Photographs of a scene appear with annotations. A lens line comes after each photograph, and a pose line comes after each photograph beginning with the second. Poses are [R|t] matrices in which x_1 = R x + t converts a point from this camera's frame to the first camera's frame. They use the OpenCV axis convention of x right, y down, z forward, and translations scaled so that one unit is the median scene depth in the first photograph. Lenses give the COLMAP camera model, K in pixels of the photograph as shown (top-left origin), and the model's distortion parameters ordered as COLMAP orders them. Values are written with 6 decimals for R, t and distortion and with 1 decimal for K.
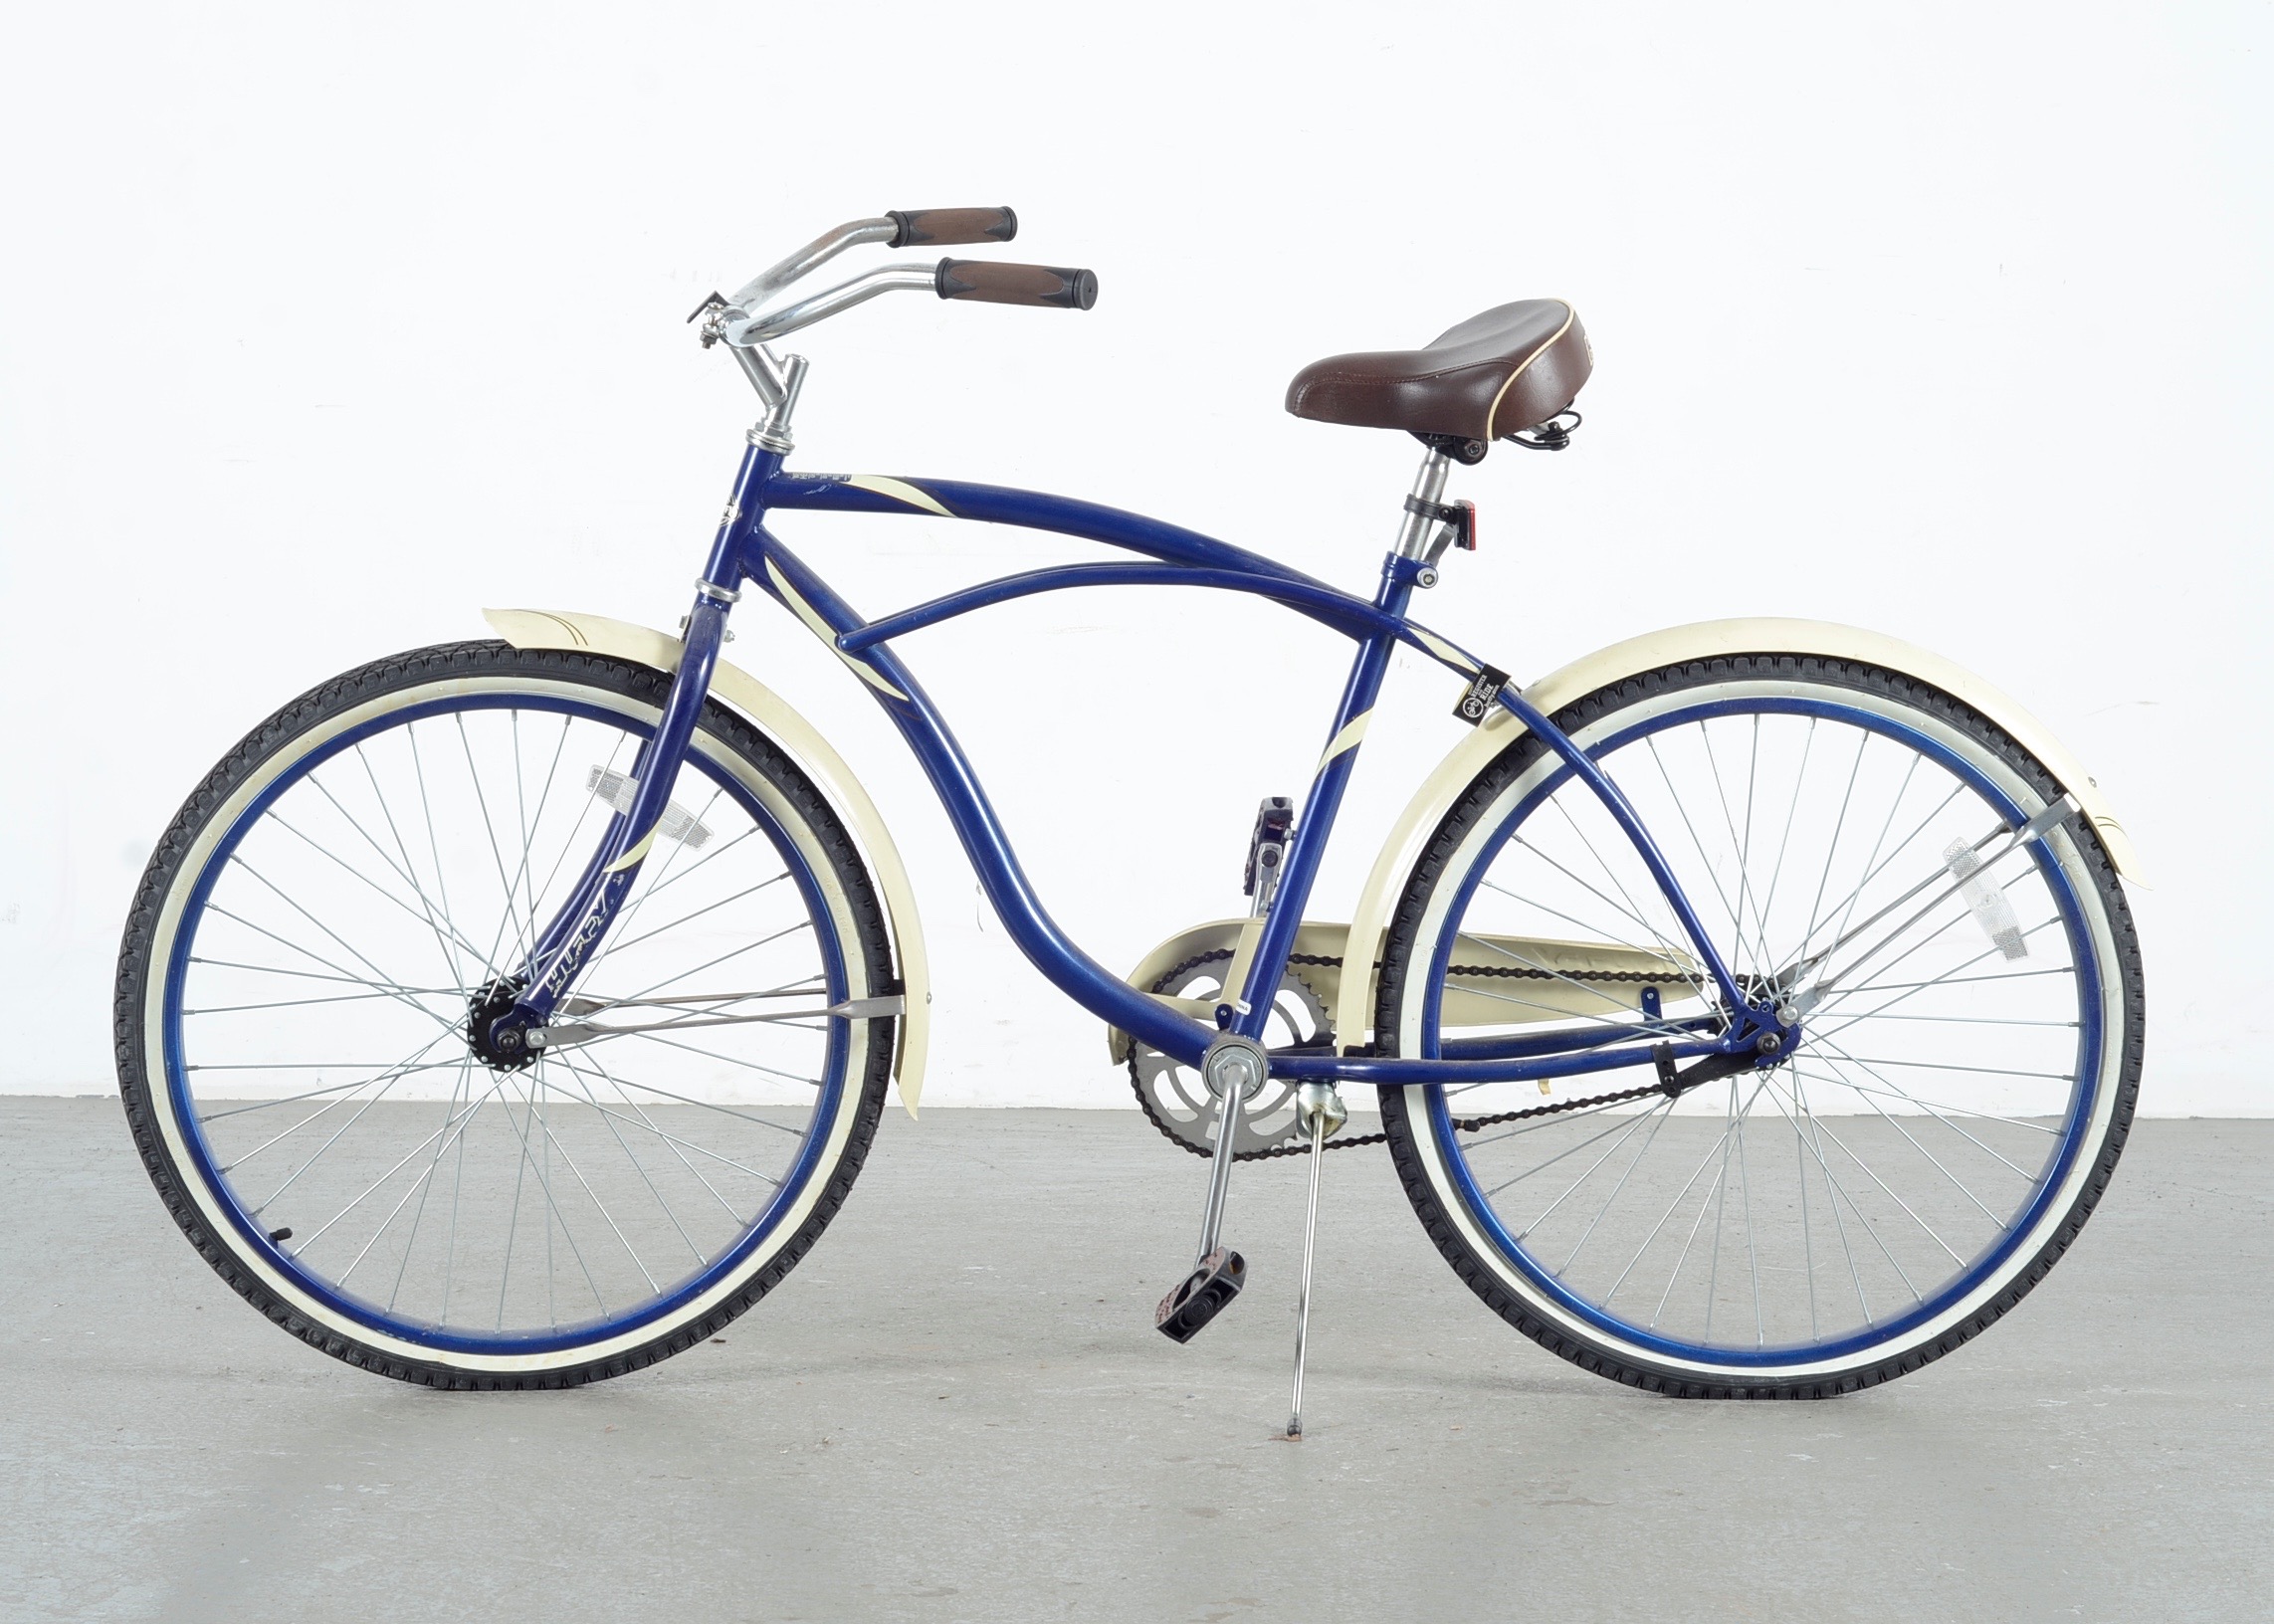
lens RADIAL K [[5249.3, 0, 1137.0], [0, 5249.3, 812.0], [0, 0, 1]] dist [-0.044003, 0.026047]
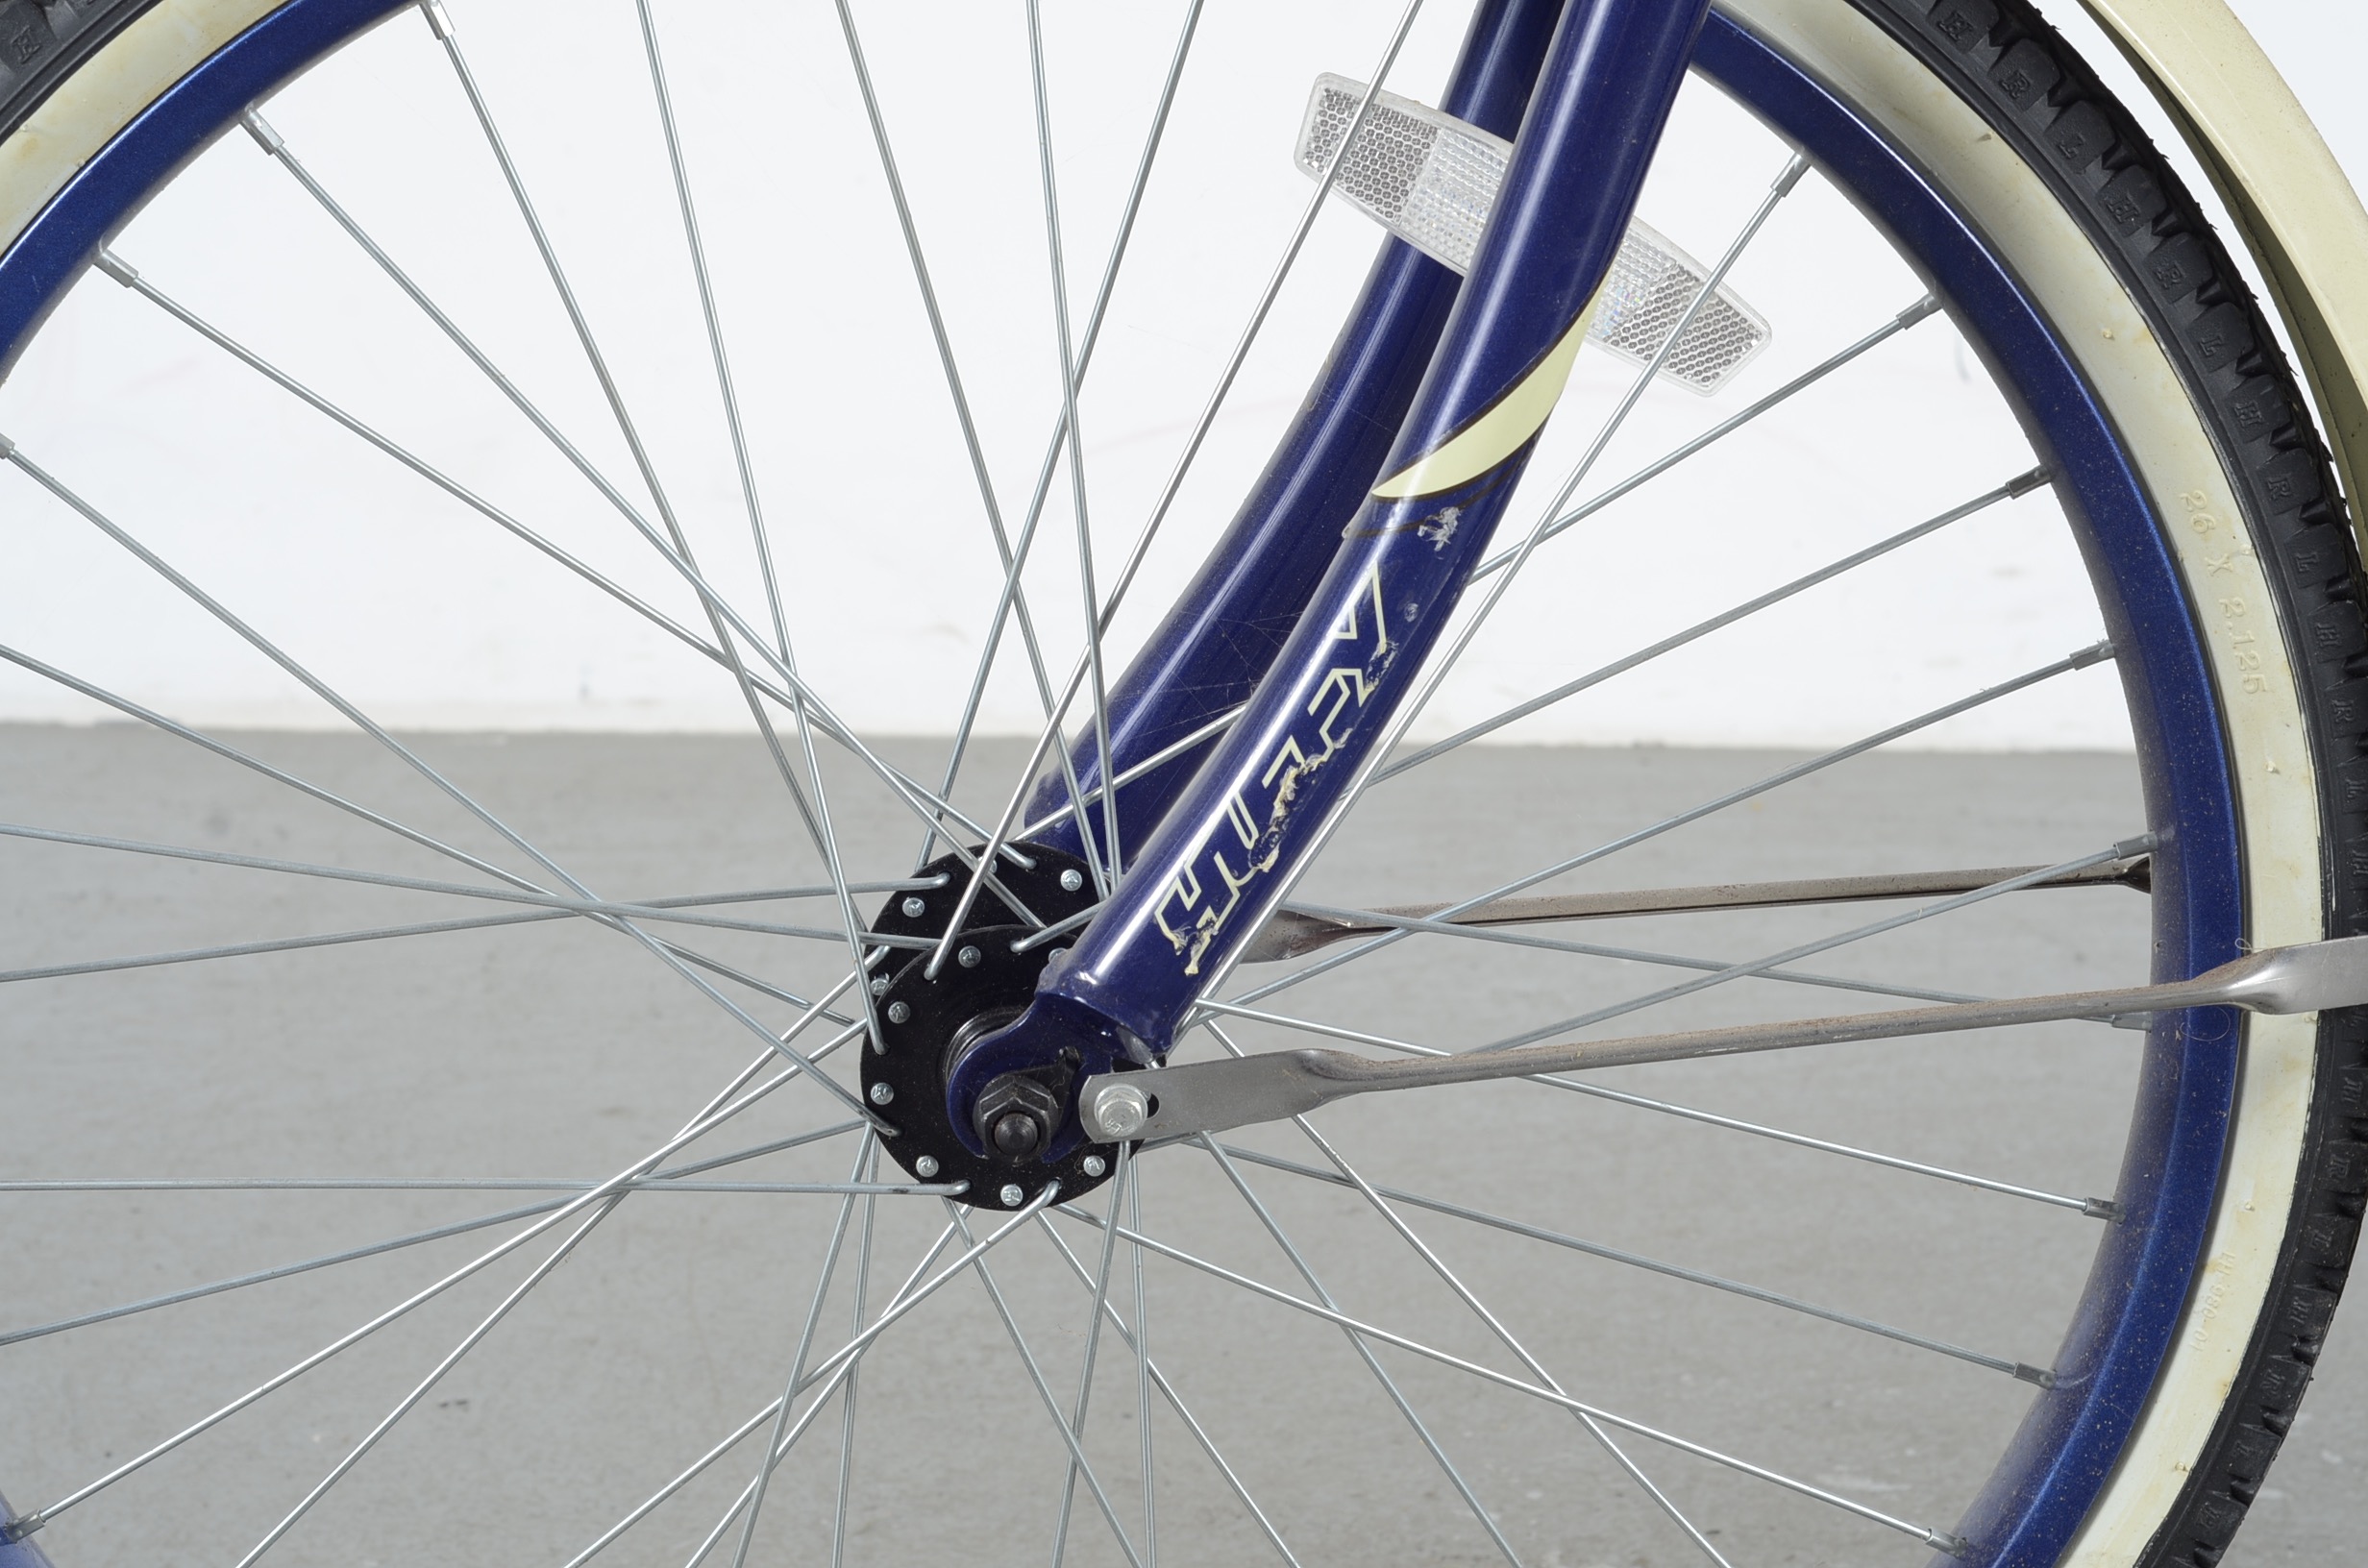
lens RADIAL K [[5067.0, 0, 1184.0], [0, 5067.0, 784.0], [0, 0, 1]] dist [-0.046734, 0.050046]
pose [[0.997517, 0.004954, -0.070249, -0.092767], [0.005620, 0.988741, 0.149533, -0.011791], [0.070199, -0.149557, 0.986258, 0.745114]]
